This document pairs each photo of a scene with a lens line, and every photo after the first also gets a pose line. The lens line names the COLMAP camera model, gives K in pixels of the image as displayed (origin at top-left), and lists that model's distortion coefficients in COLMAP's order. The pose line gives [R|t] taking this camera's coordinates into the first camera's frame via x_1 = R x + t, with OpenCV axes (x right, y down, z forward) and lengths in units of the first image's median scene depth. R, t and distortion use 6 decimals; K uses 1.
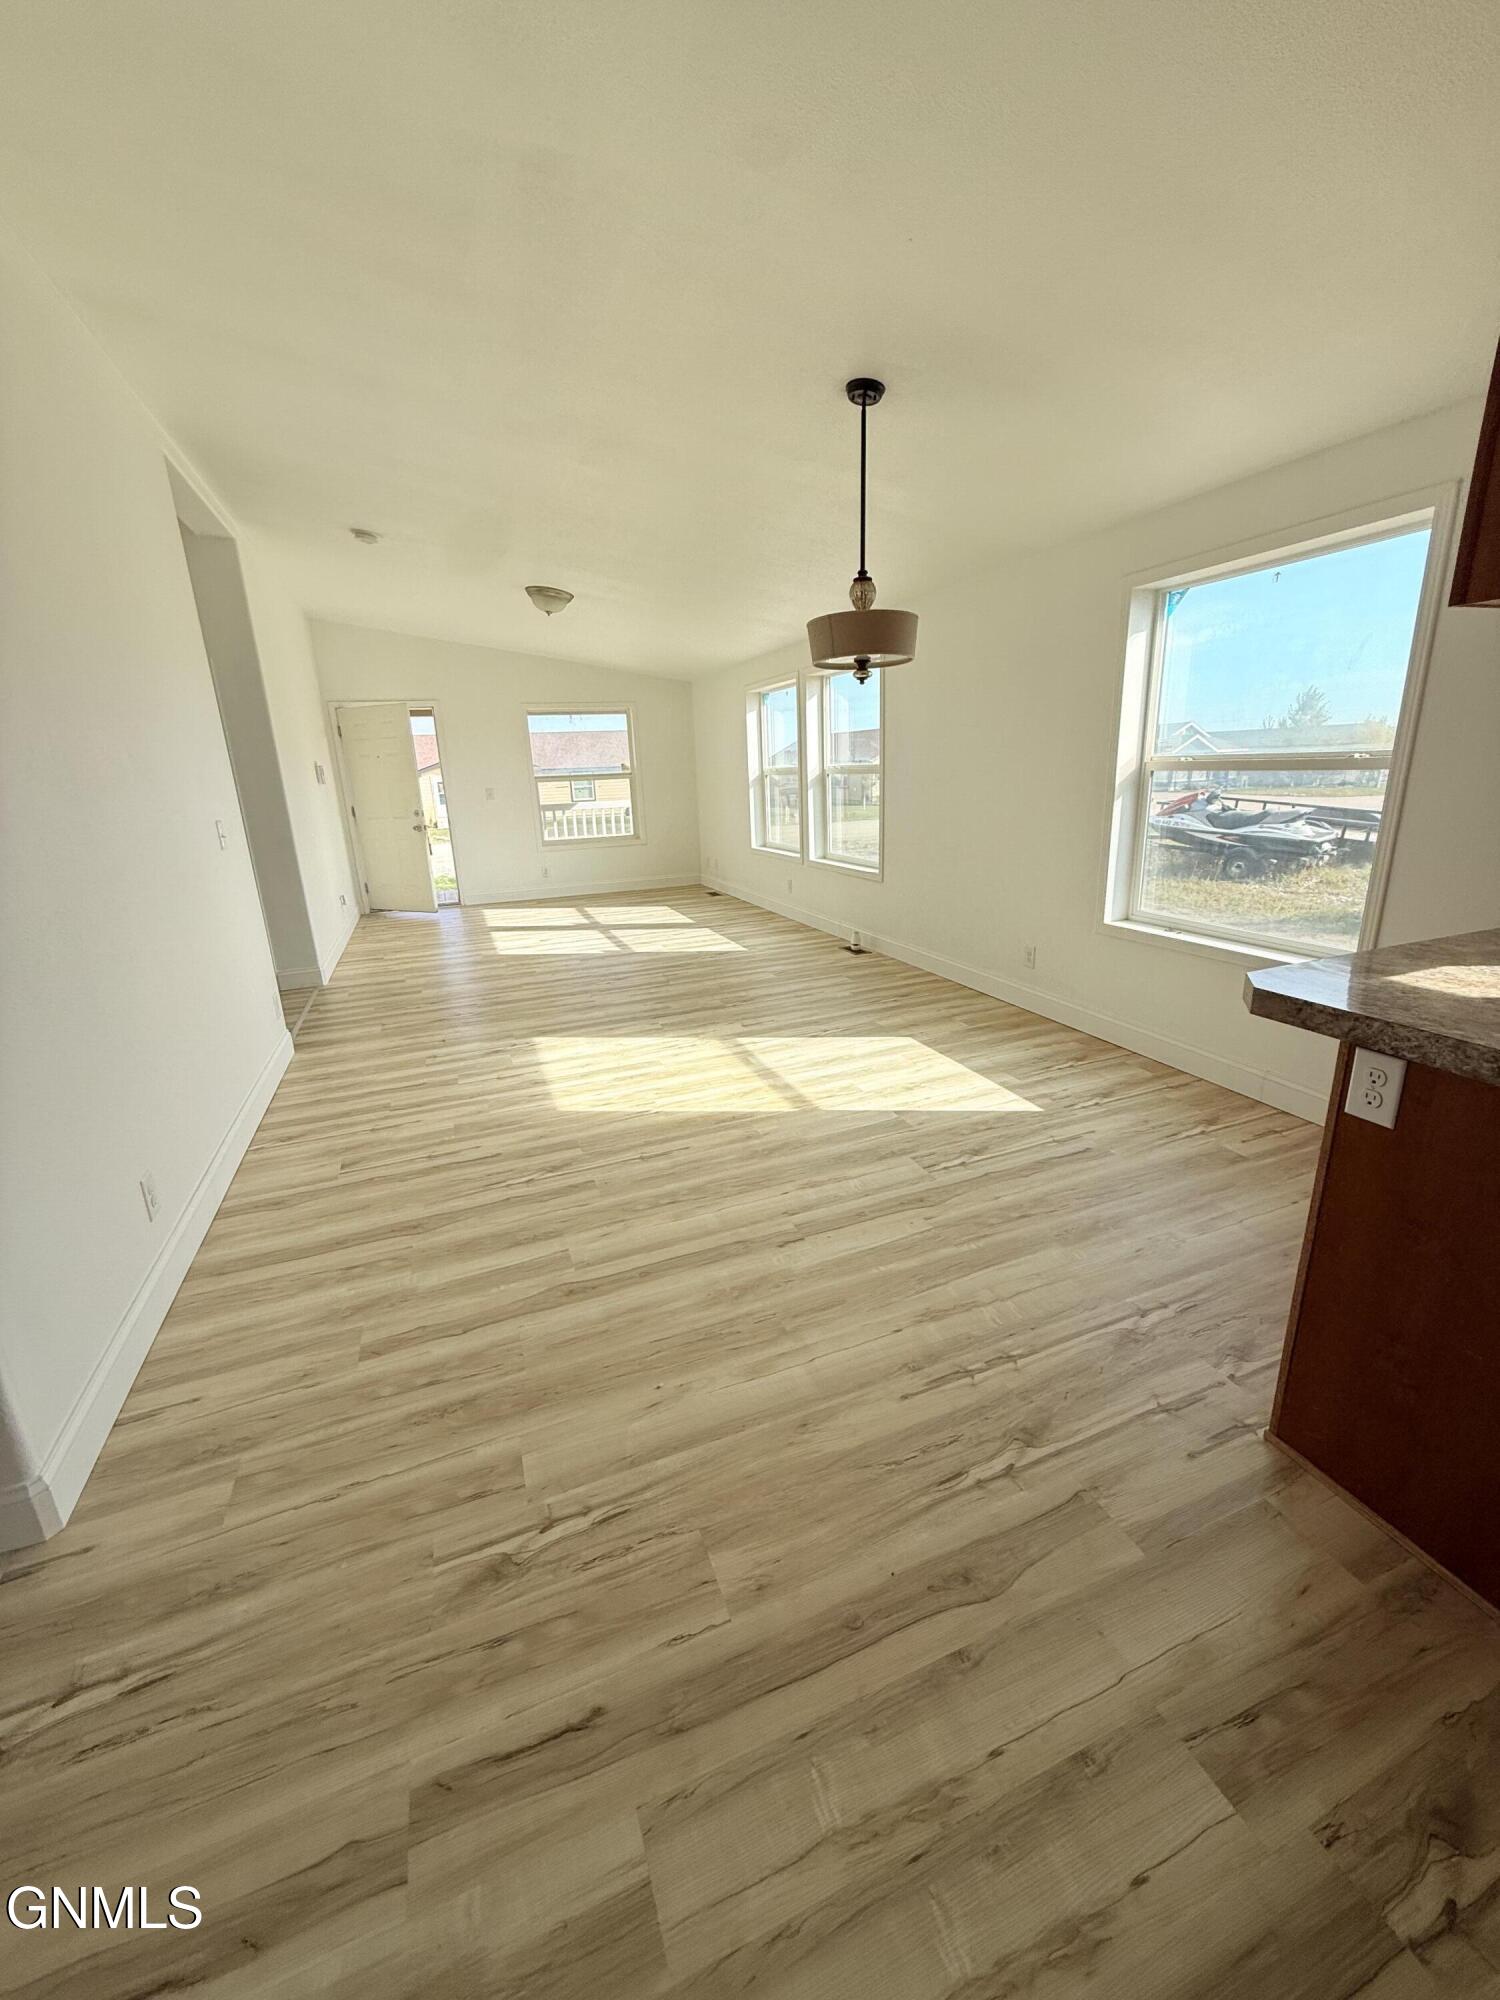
lens RADIAL K [[793.8, 0, 743.1], [0, 793.8, 992.2], [0, 0, 1]] dist [0.001457, -0.000272]
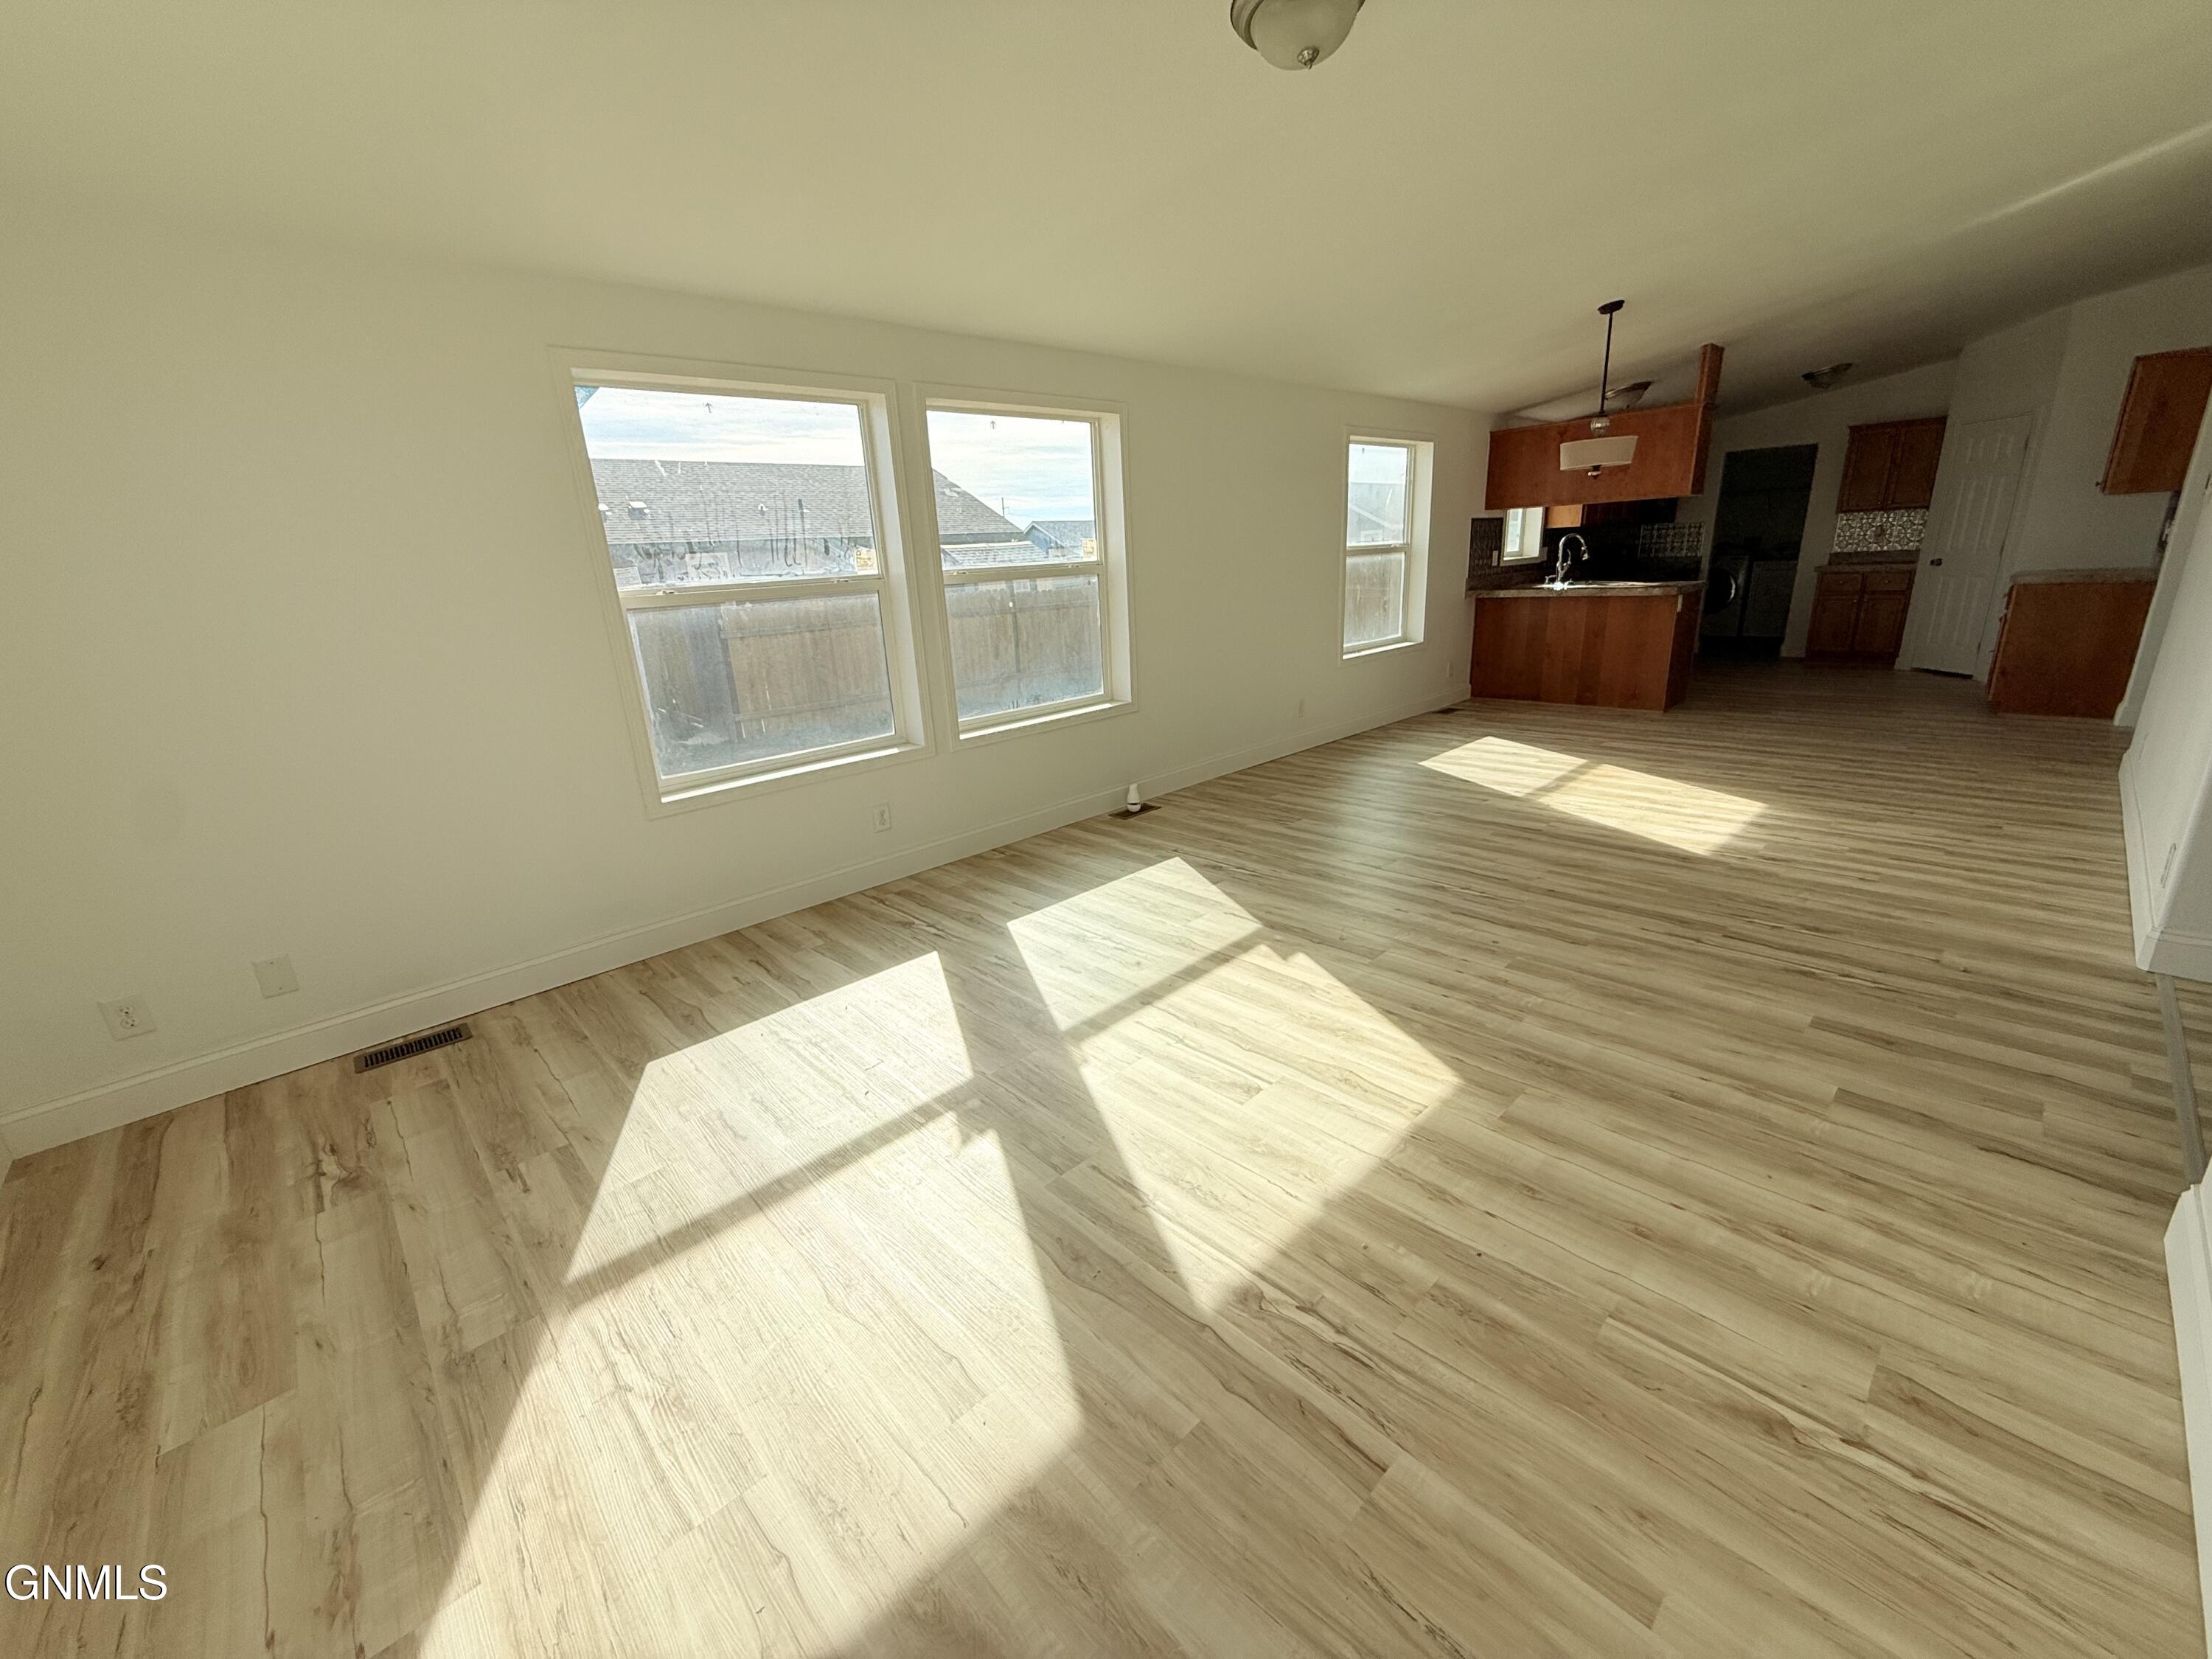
lens RADIAL K [[877.9, 0, 1090.2], [0, 877.9, 823.3], [0, 0, 1]] dist [0.001457, -0.000272]
pose [[-0.370174, -0.211303, 0.904612, -0.839498], [0.322660, 0.883915, 0.338503, -0.477385], [-0.871127, 0.417187, -0.259023, 1.784993]]
